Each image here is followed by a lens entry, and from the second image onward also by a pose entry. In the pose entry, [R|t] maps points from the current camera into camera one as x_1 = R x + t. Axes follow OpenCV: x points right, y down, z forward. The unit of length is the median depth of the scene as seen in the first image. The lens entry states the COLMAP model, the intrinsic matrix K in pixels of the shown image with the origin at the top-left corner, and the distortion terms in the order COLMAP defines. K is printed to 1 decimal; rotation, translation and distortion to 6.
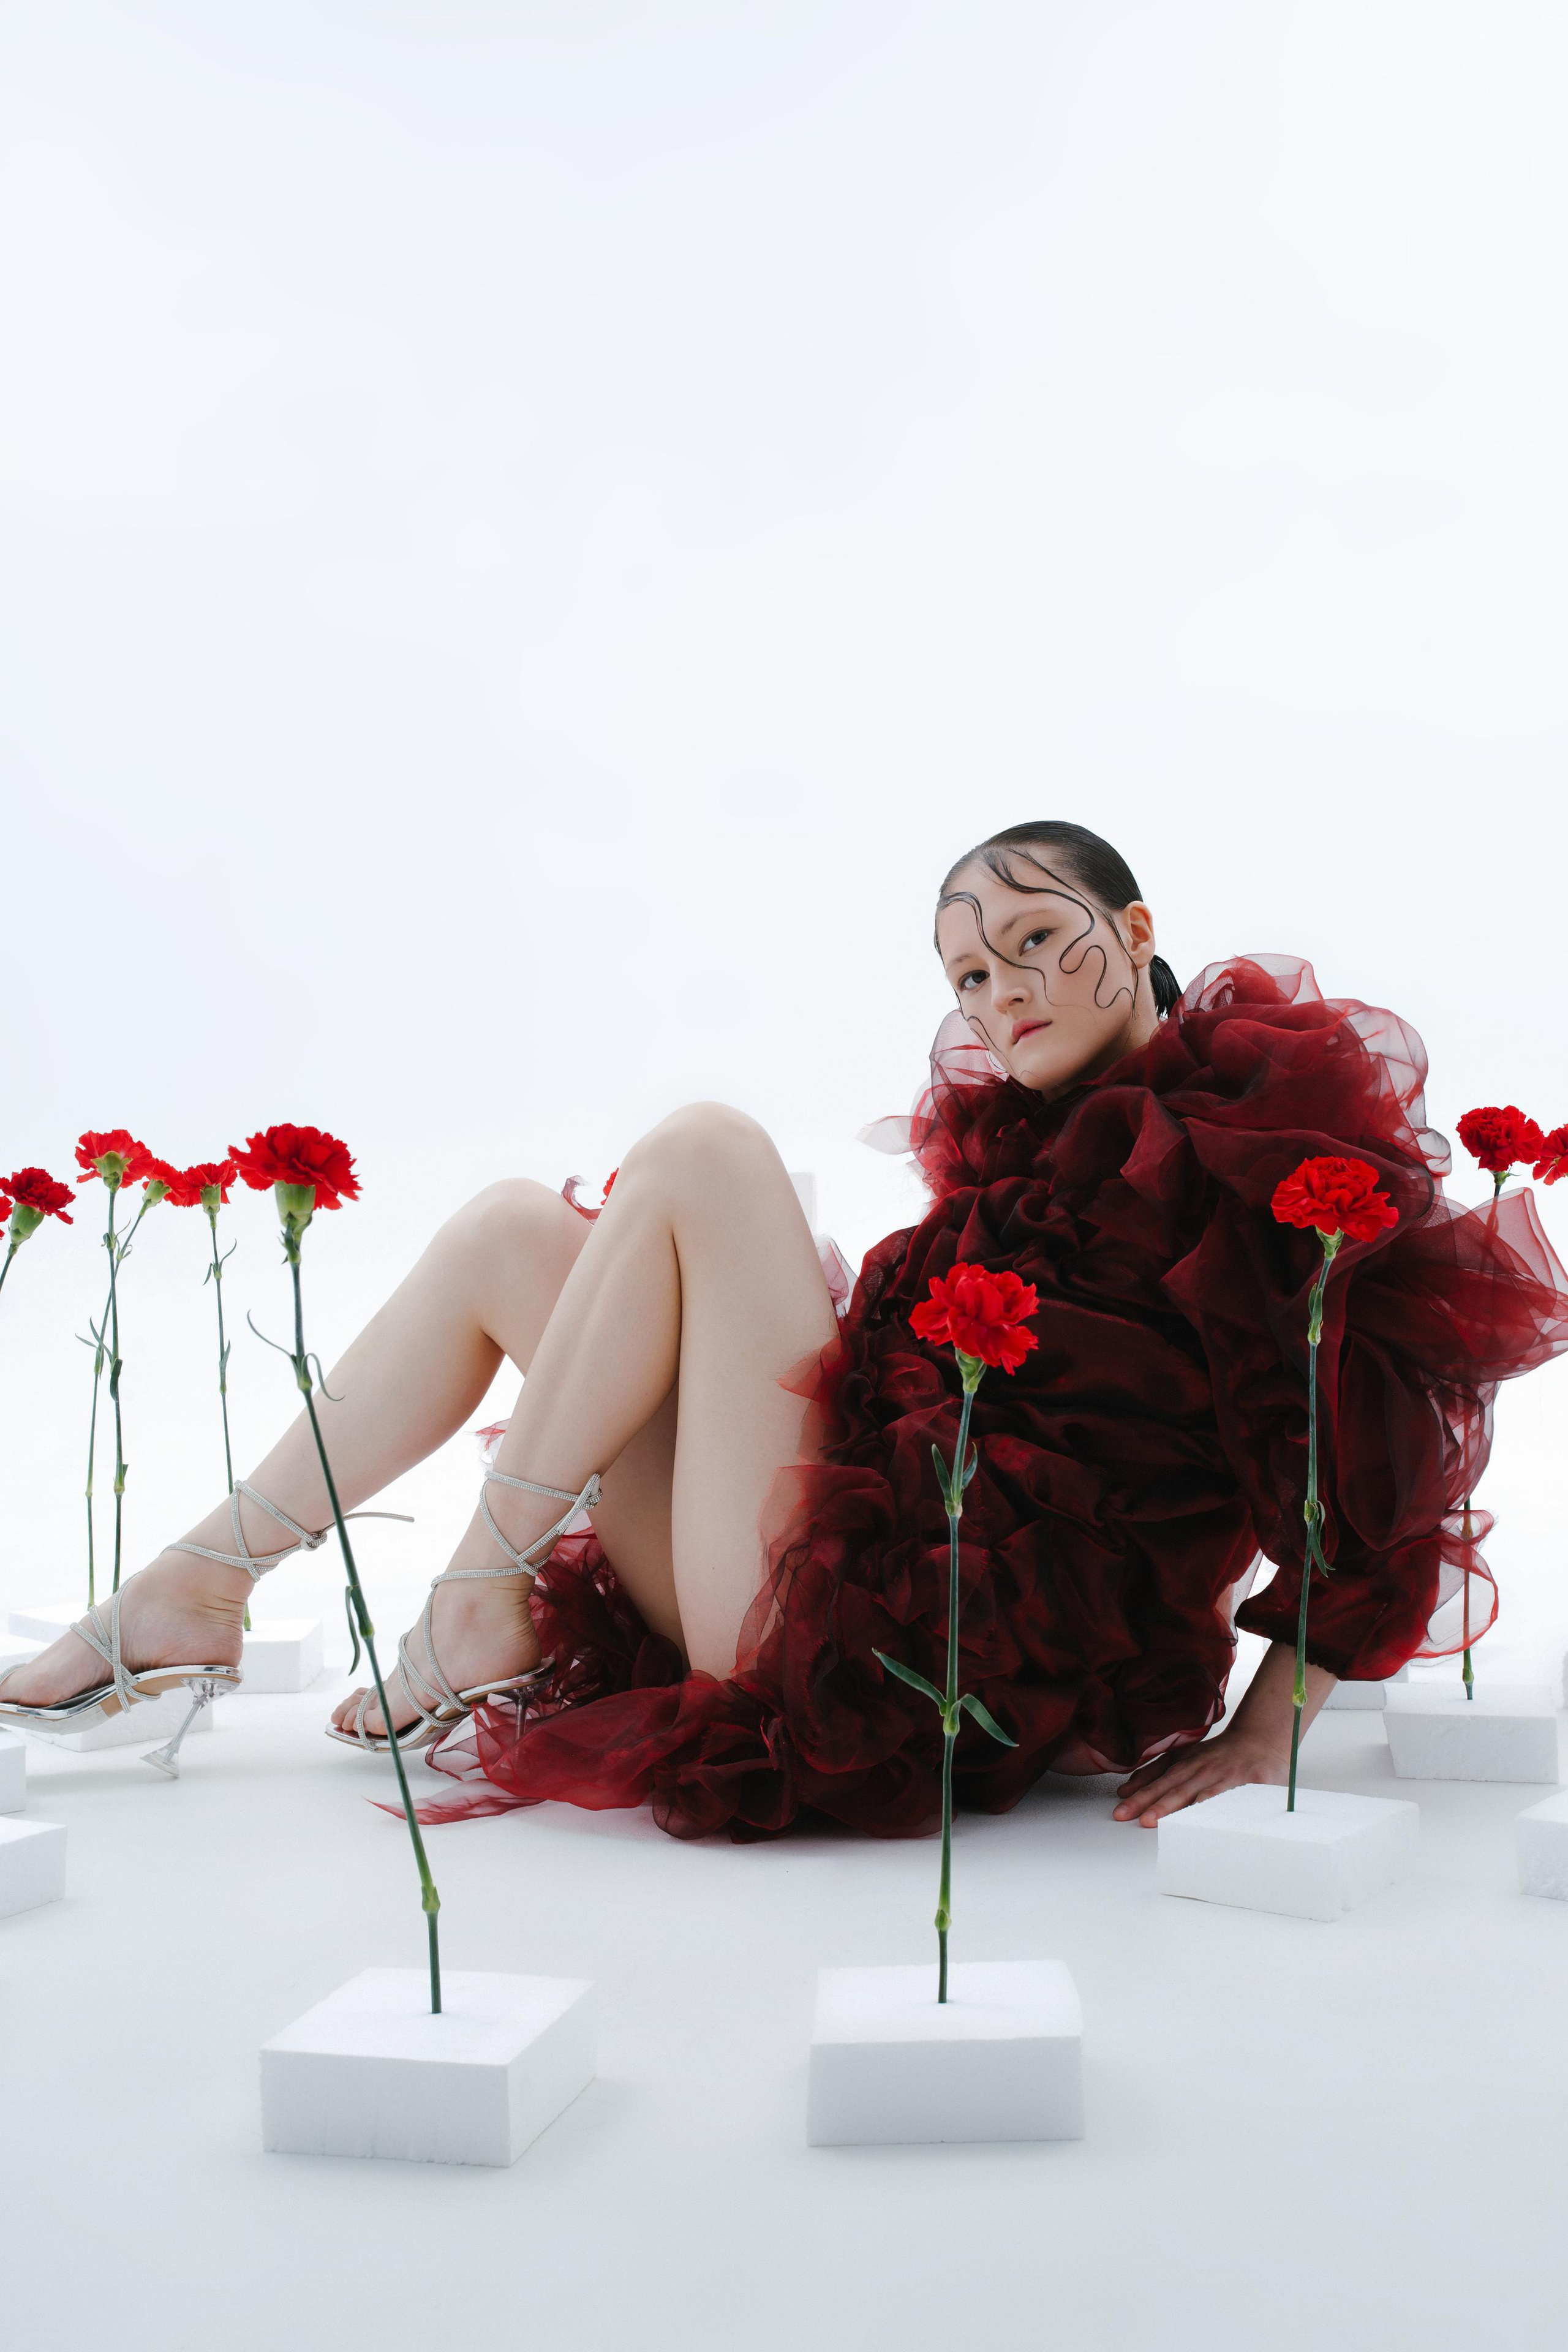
lens RADIAL K [[2531.0, 0, 784.0], [0, 2531.0, 1176.0], [0, 0, 1]] dist [0.011719, 0.049022]
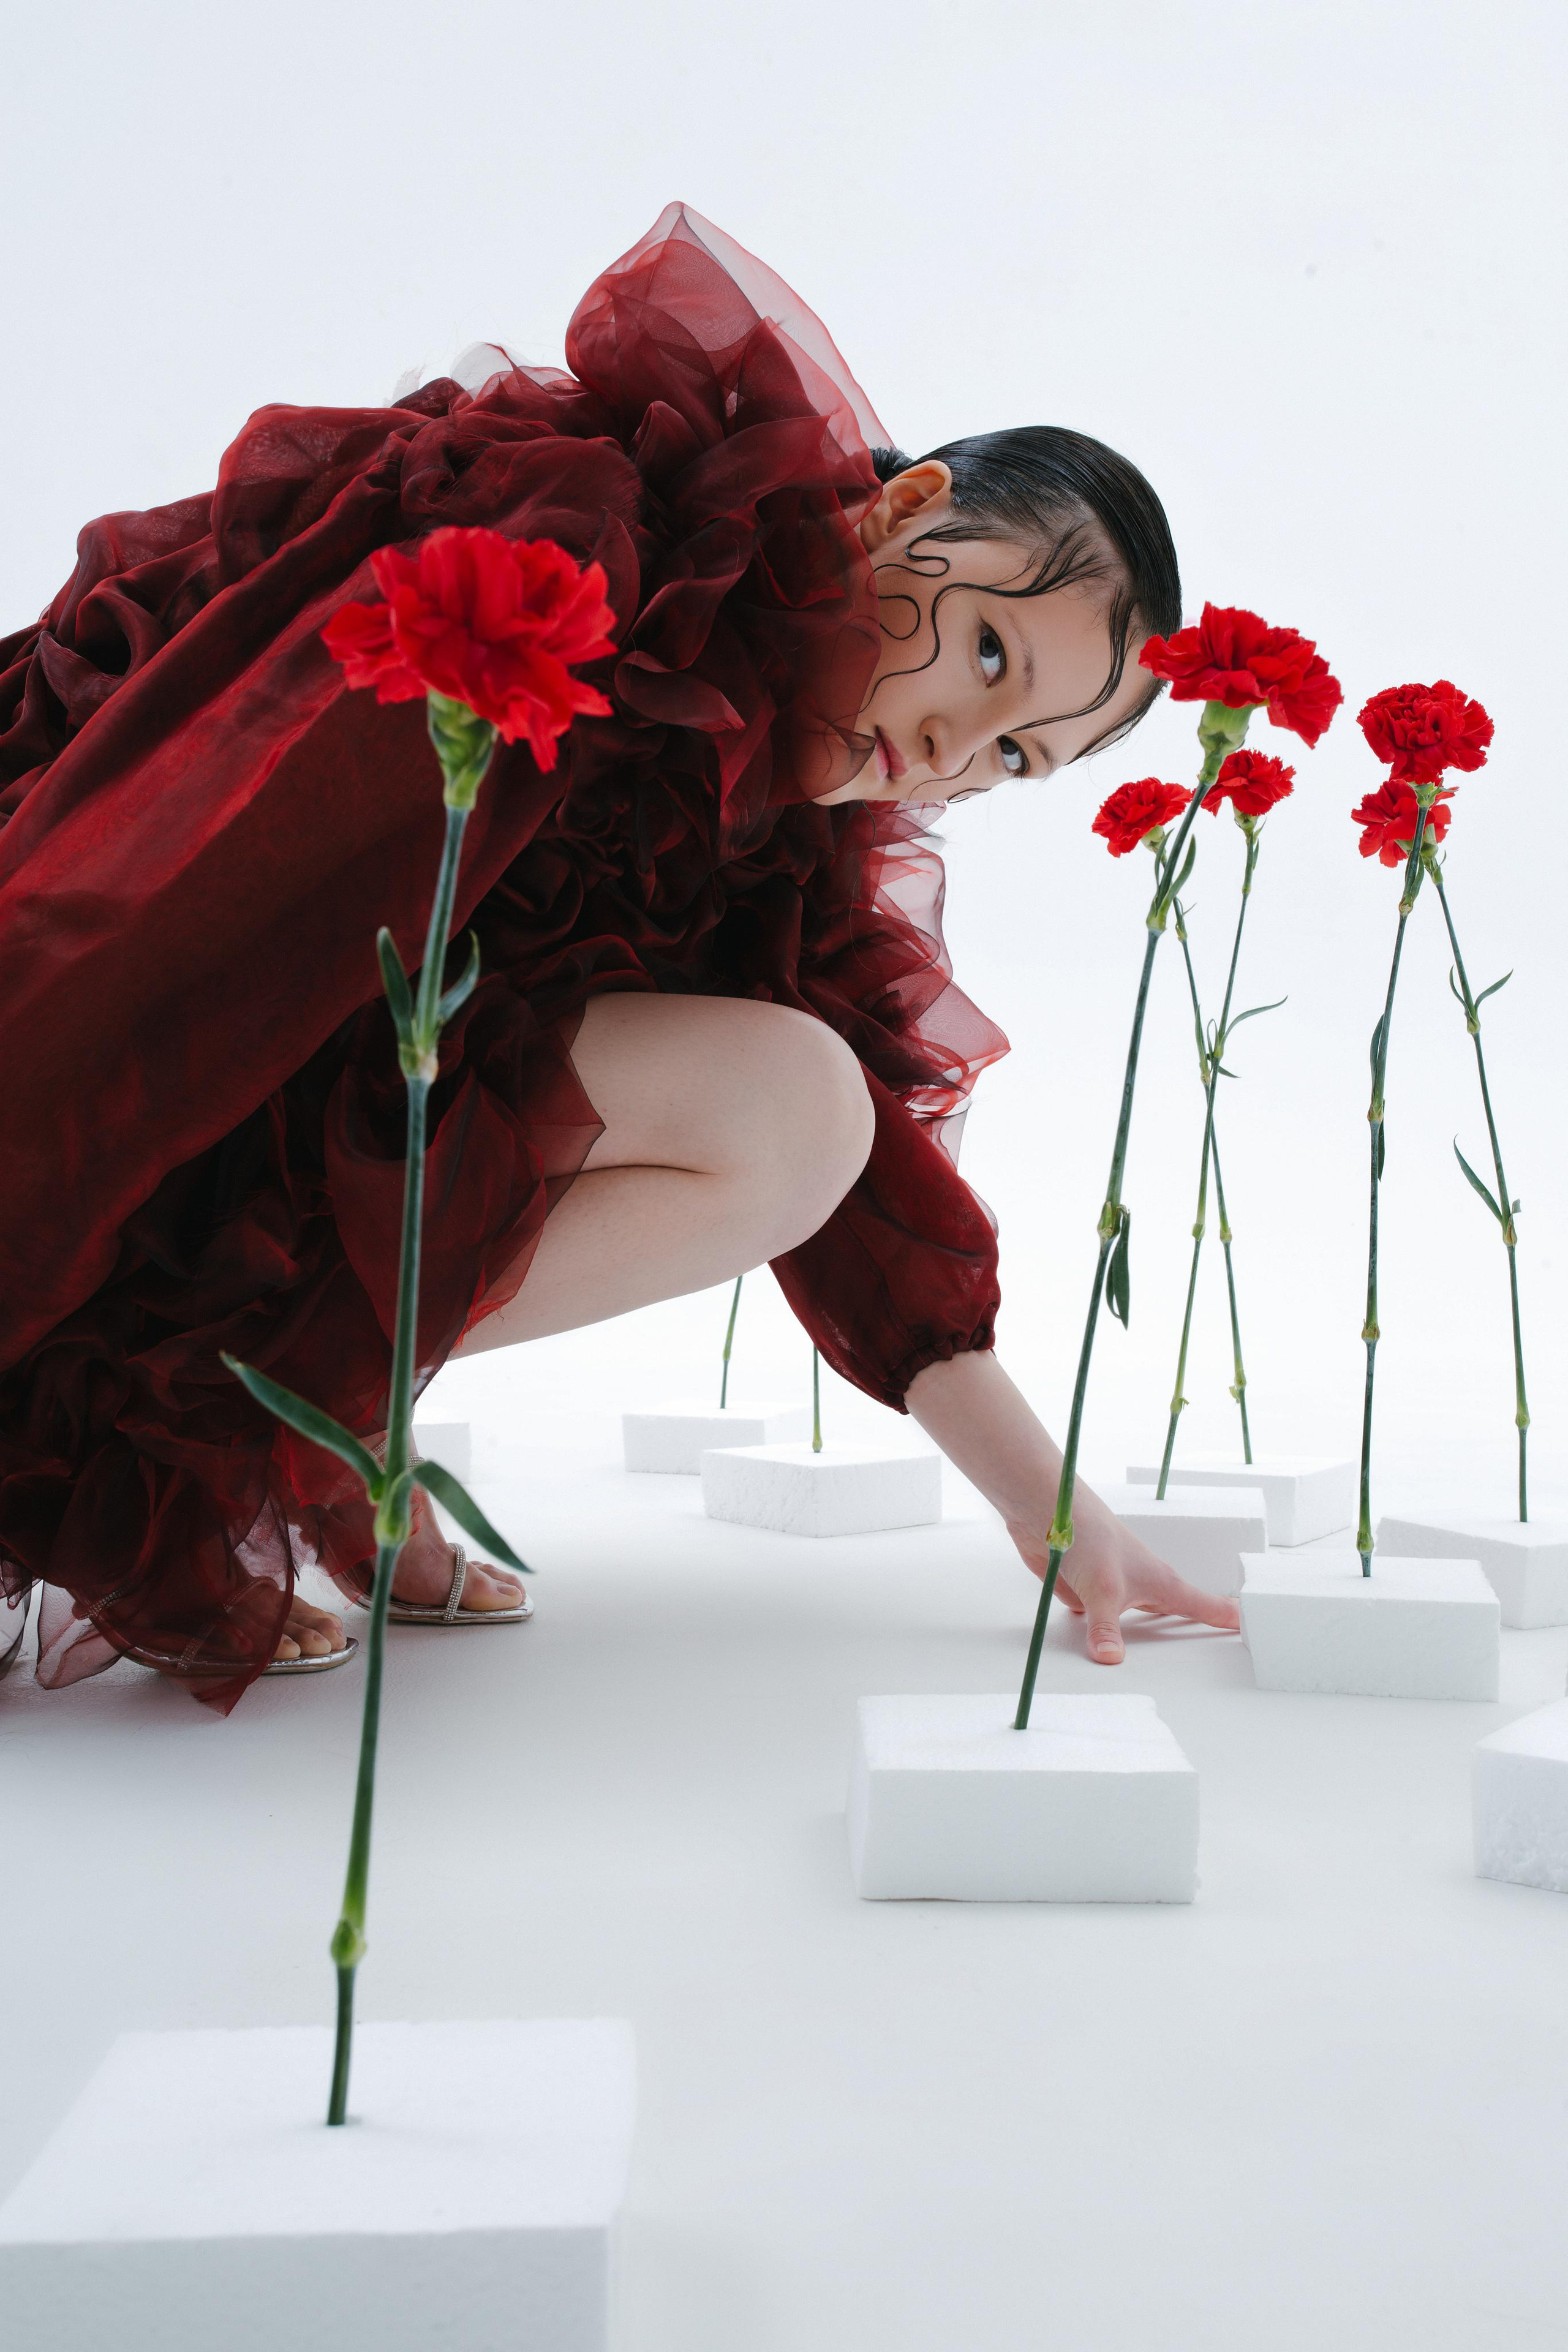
lens RADIAL K [[2408.3, 0, 784.0], [0, 2408.3, 1176.0], [0, 0, 1]] dist [0.005516, 0.001217]
pose [[0.997441, 0.036742, 0.061324, 0.107434], [-0.037786, 0.999158, 0.015954, 0.142224], [-0.060686, -0.018231, 0.997990, 0.552324]]
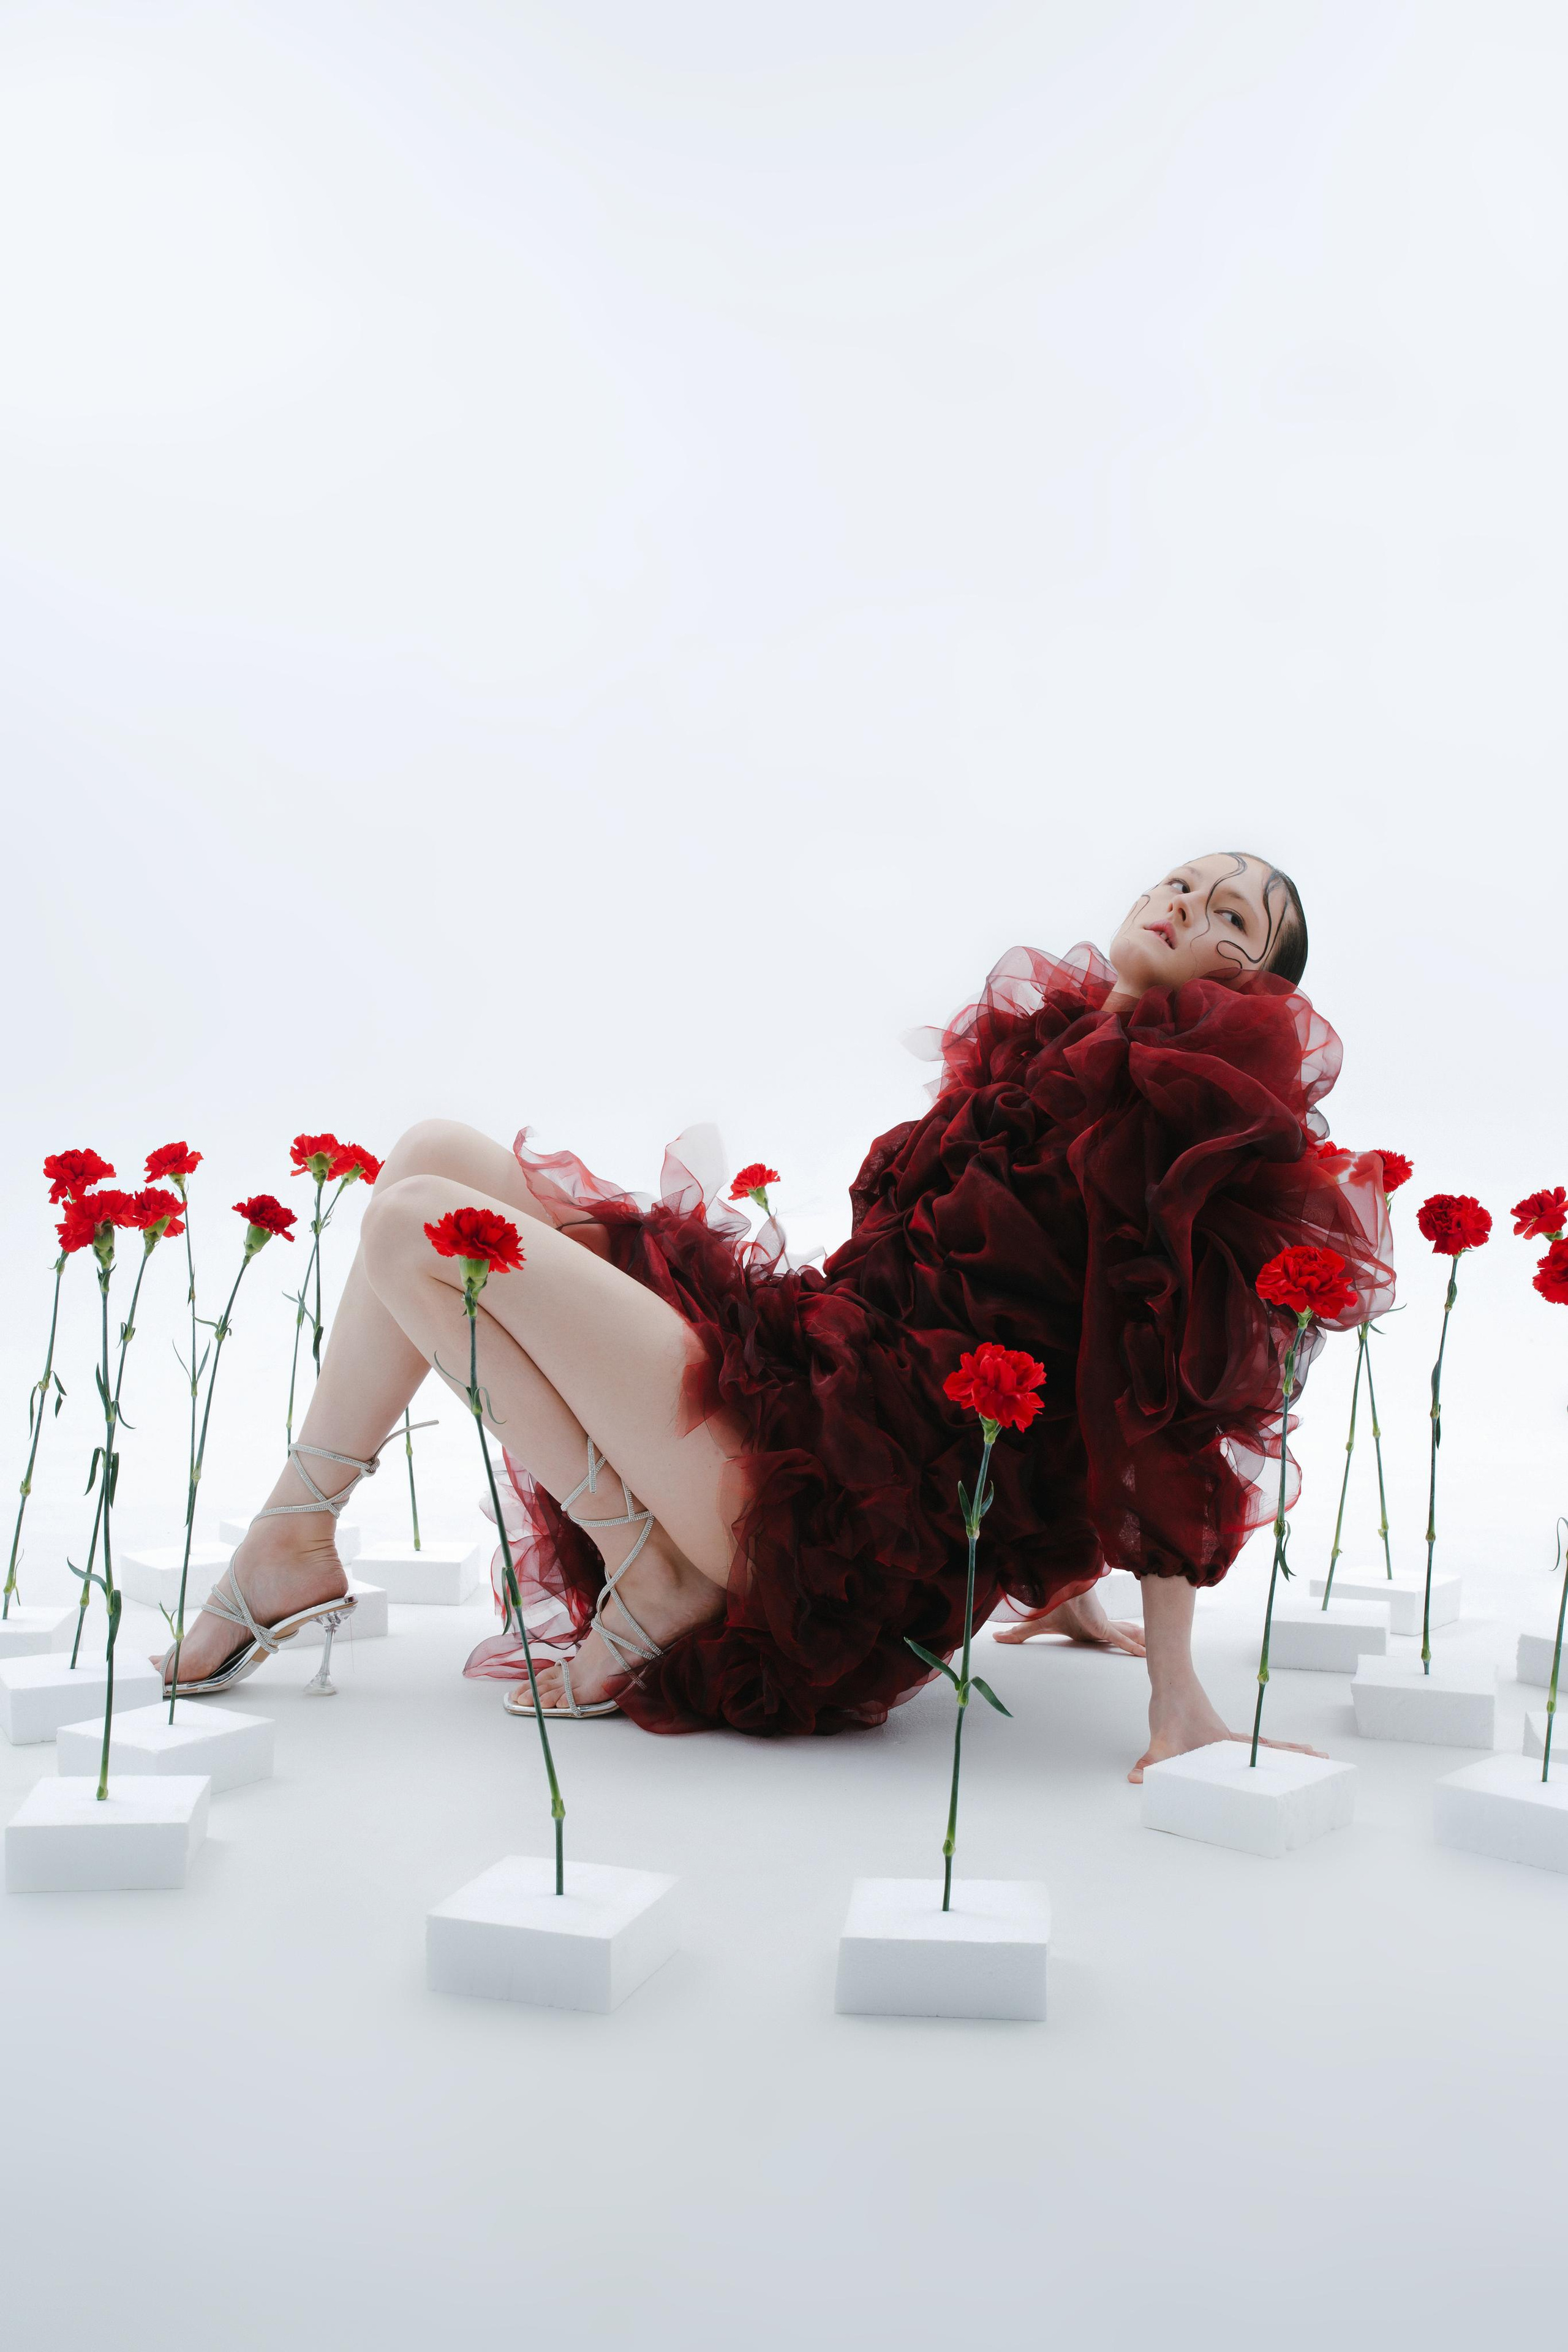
lens RADIAL K [[2404.9, 0, 784.0], [0, 2404.9, 1176.0], [0, 0, 1]] dist [0.012269, -0.007119]
pose [[0.997448, 0.043365, -0.056727, 0.032737], [-0.041026, 0.998285, 0.041772, -0.095988], [0.058441, -0.039338, 0.997516, -0.216512]]
